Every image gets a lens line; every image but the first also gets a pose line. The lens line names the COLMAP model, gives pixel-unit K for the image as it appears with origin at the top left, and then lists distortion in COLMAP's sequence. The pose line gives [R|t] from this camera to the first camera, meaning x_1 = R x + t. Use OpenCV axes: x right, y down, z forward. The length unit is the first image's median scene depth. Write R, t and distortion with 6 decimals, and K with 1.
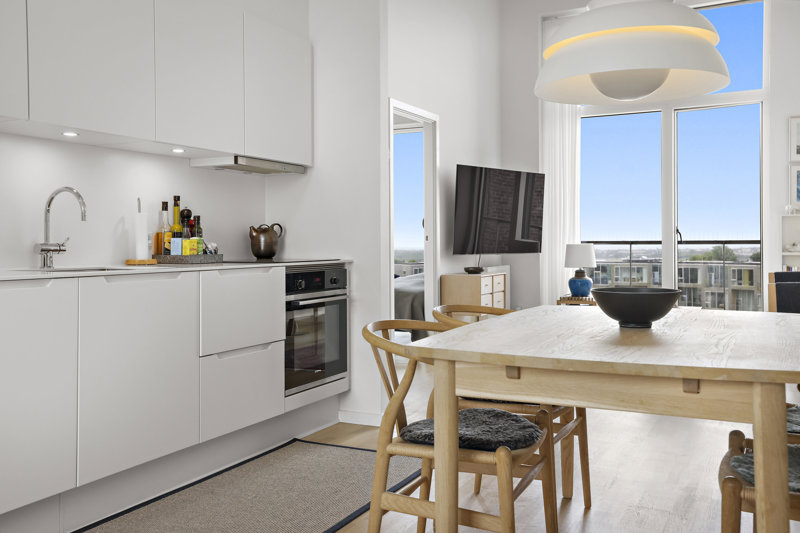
lens RADIAL K [[756.3, 0, 403.2], [0, 756.3, 234.4], [0, 0, 1]] dist [0.118952, 0.000000]
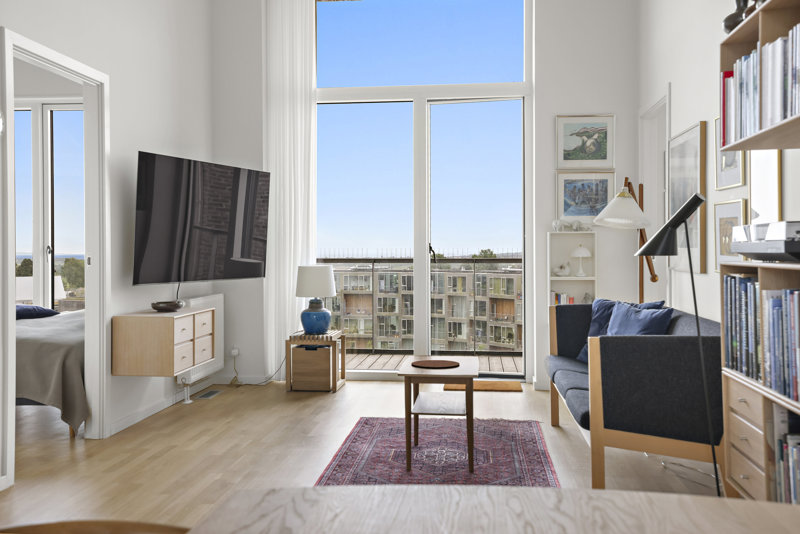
lens RADIAL K [[756.3, 0, 403.0], [0, 756.3, 234.4], [0, 0, 1]] dist [0.118952, 0.000000]
pose [[0.946588, 0.009892, 0.322293, 0.071934], [-0.007322, 0.999931, -0.009186, -0.013467], [-0.322361, 0.006336, 0.946596, 0.272473]]
